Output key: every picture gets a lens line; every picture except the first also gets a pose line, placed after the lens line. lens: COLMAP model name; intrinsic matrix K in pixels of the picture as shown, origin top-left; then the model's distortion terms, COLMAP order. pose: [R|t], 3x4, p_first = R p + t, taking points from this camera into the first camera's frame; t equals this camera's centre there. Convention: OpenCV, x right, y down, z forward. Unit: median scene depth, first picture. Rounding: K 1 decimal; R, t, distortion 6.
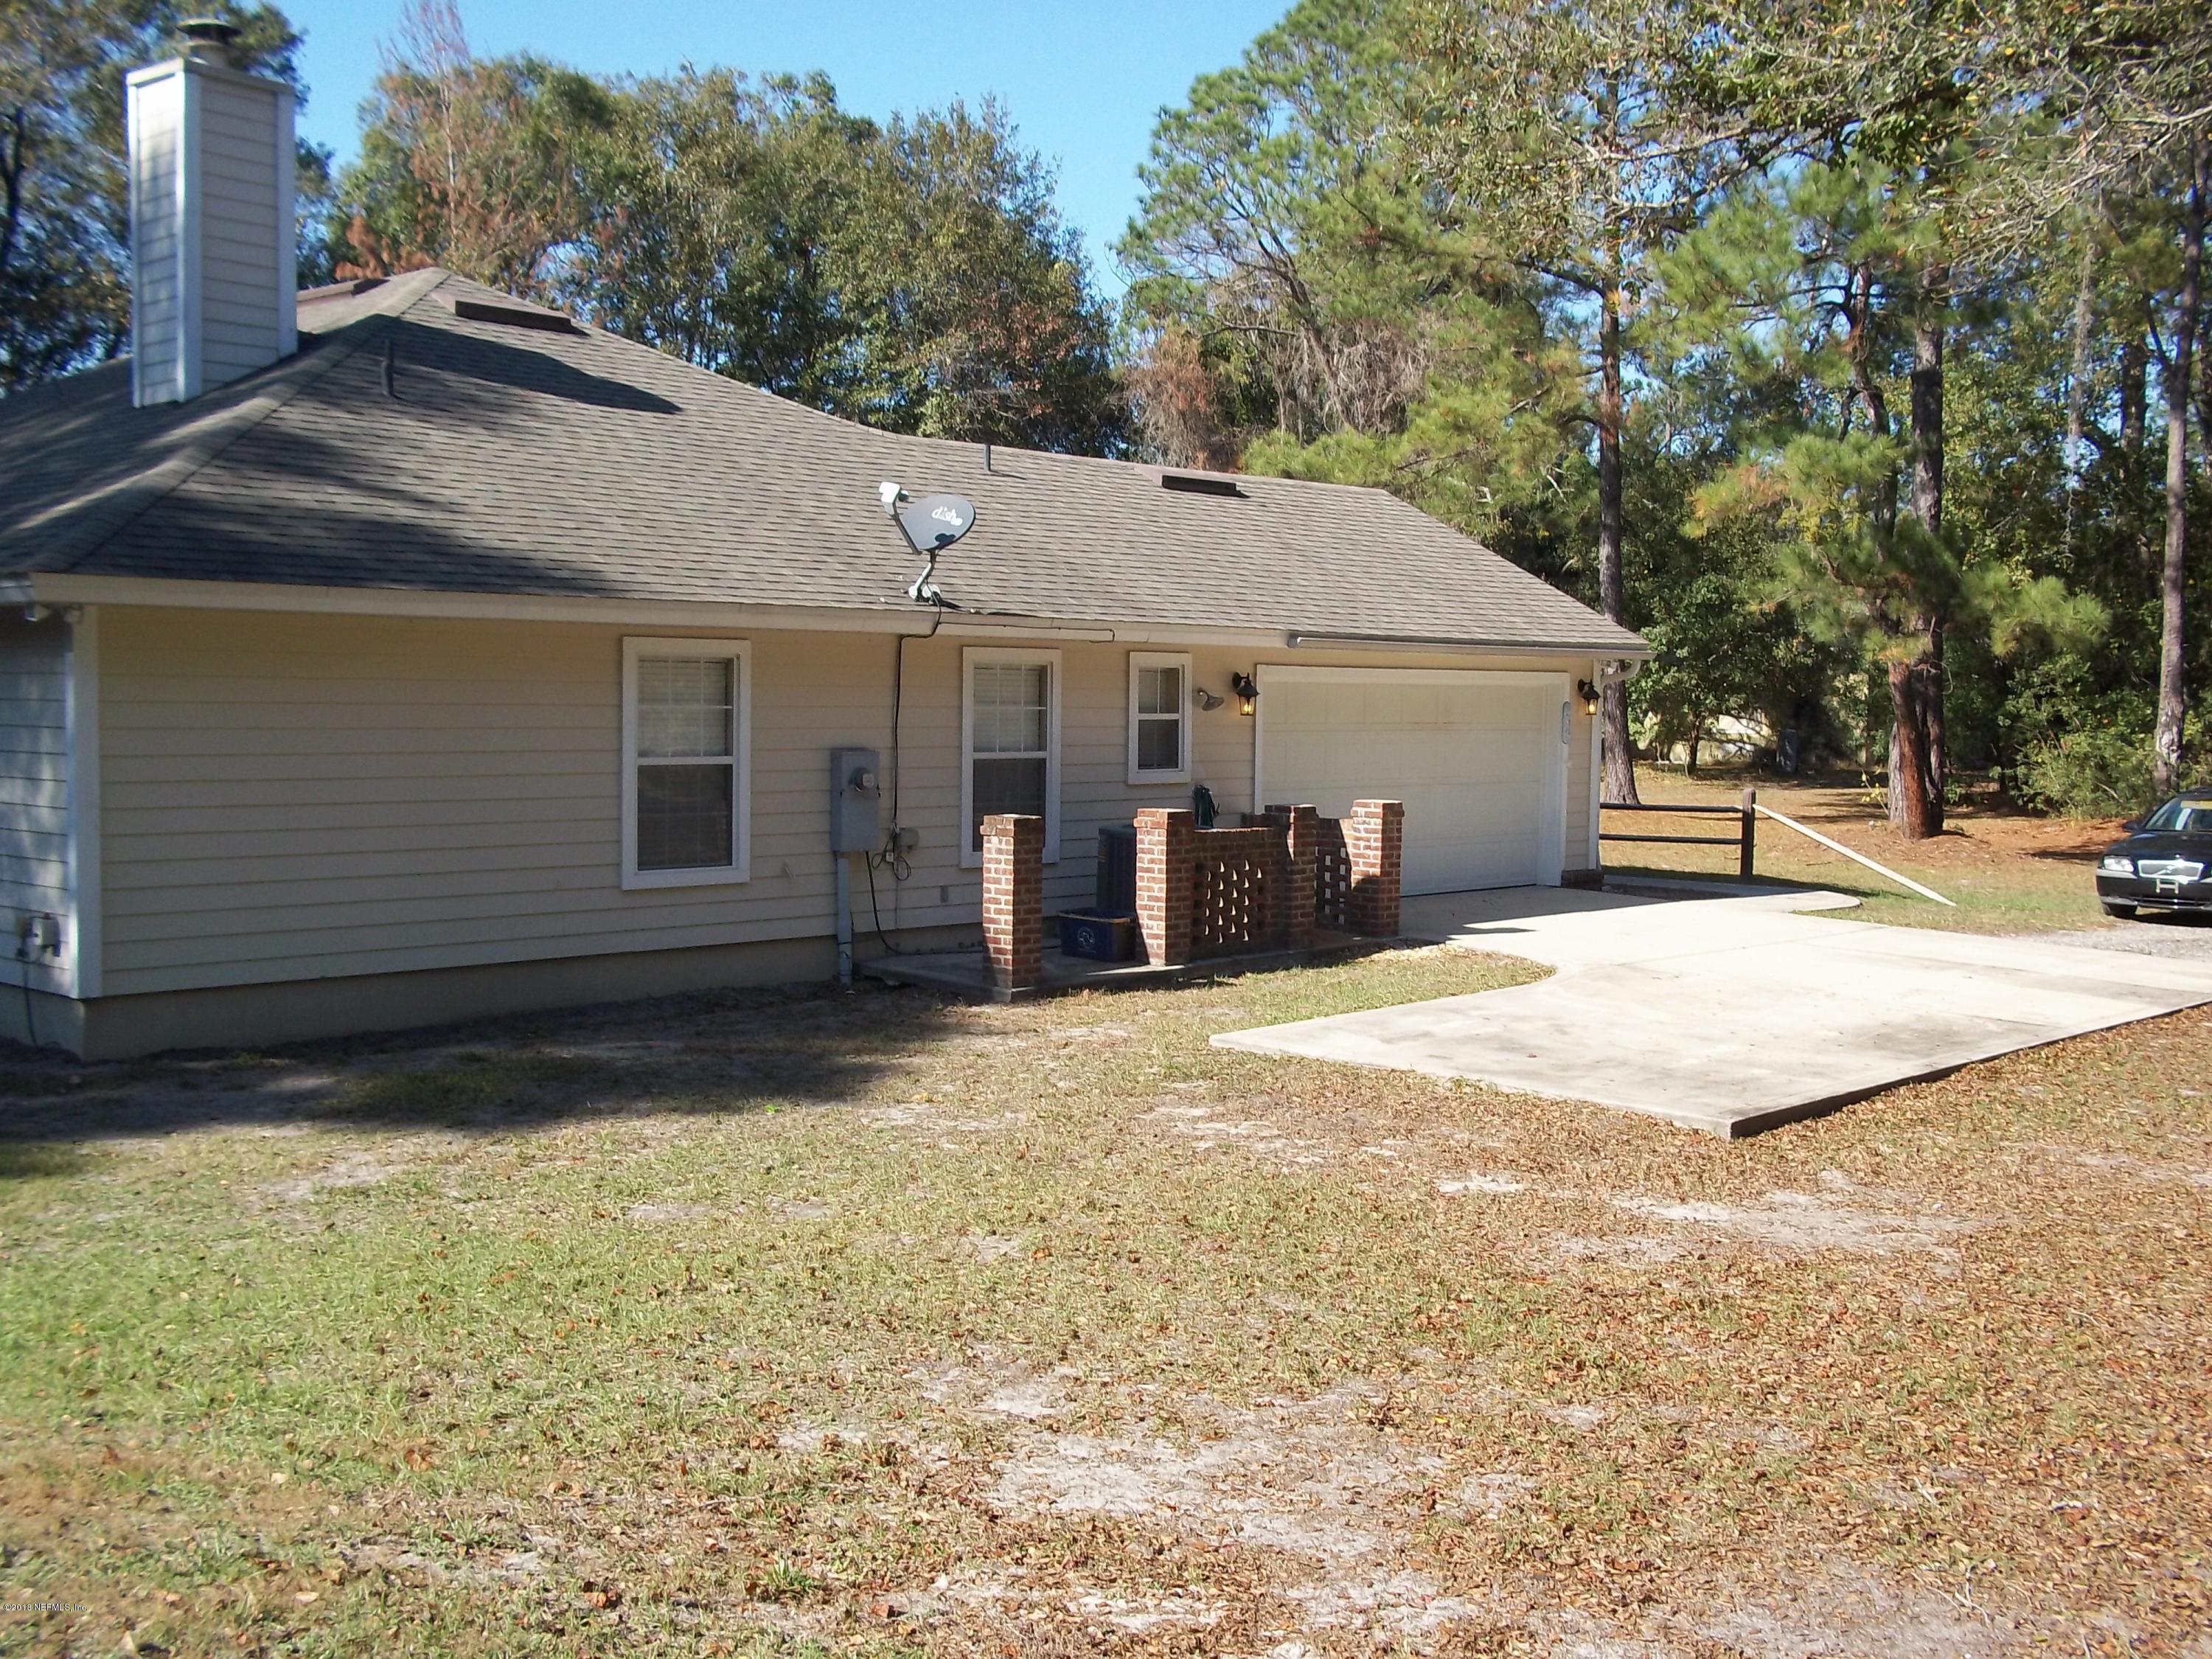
lens RADIAL K [[2314.2, 0, 1103.8], [0, 2314.2, 827.1], [0, 0, 1]] dist [0.005541, 0.000000]
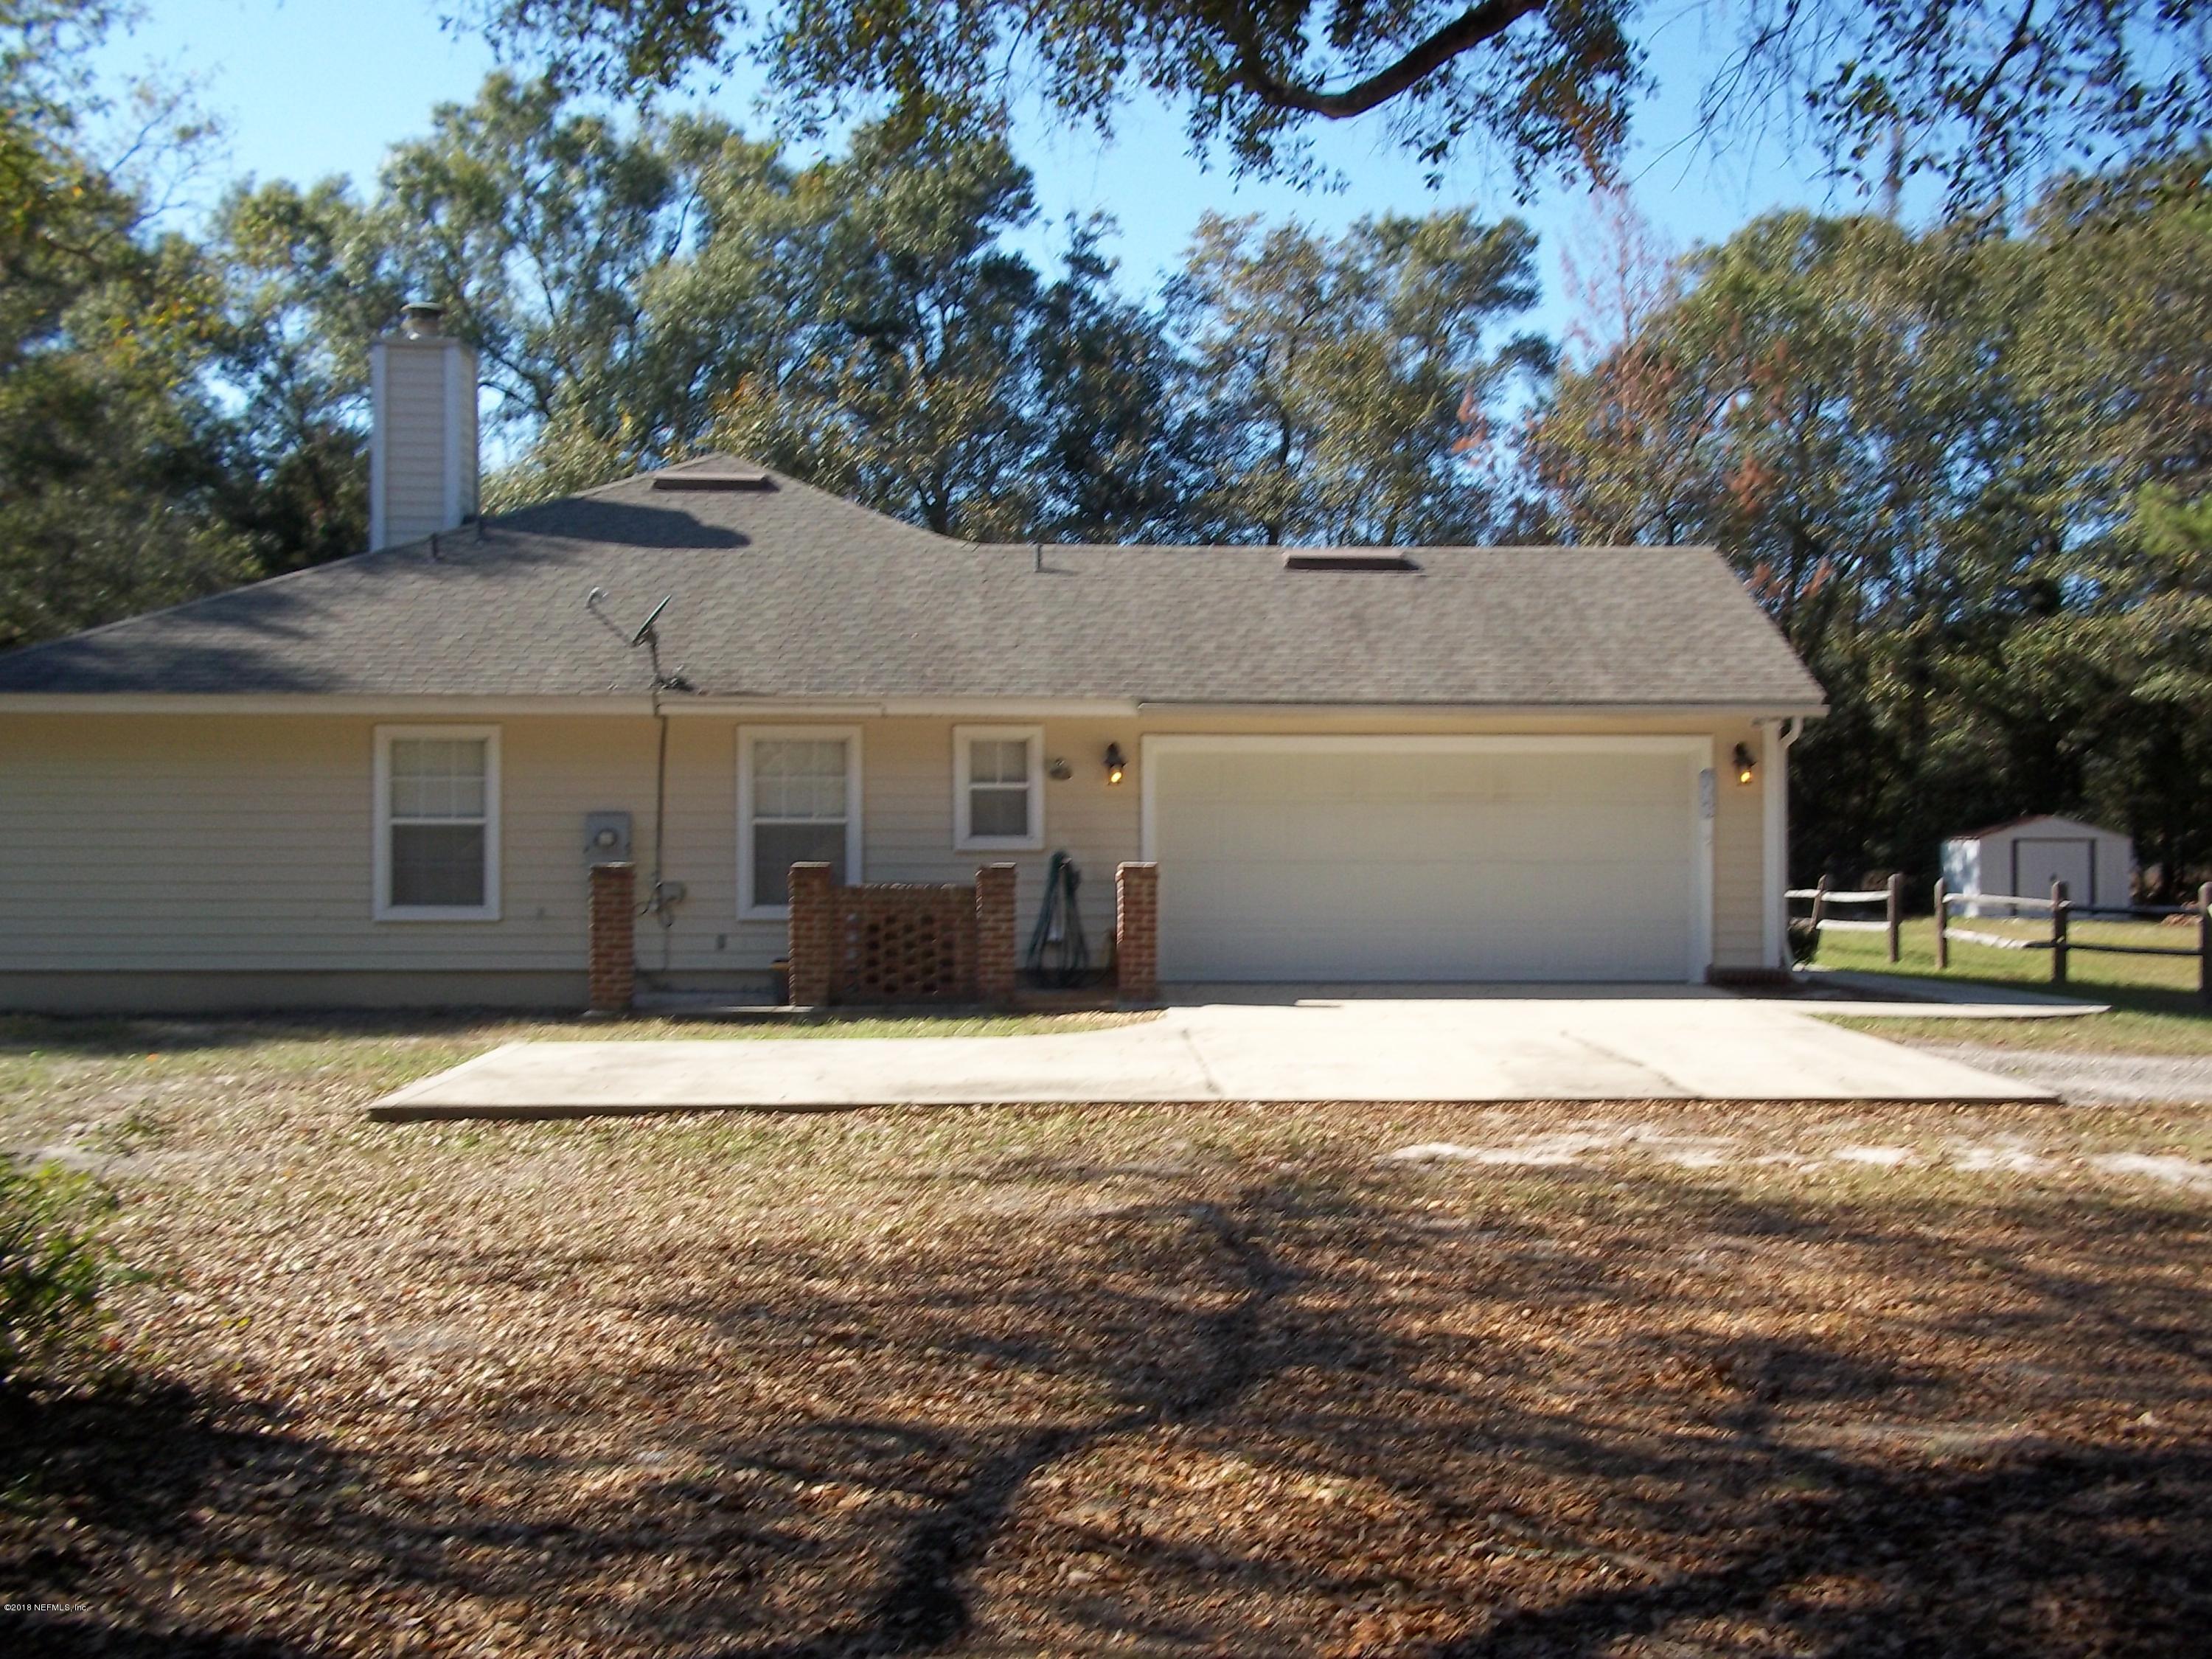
lens RADIAL K [[2314.2, 0, 1103.1], [0, 2314.2, 832.9], [0, 0, 1]] dist [0.005541, 0.000000]
pose [[0.720058, -0.019076, -0.693652, 0.932666], [-0.032036, 0.997642, -0.060691, 0.041743], [0.693174, 0.065923, 0.717749, 0.337818]]
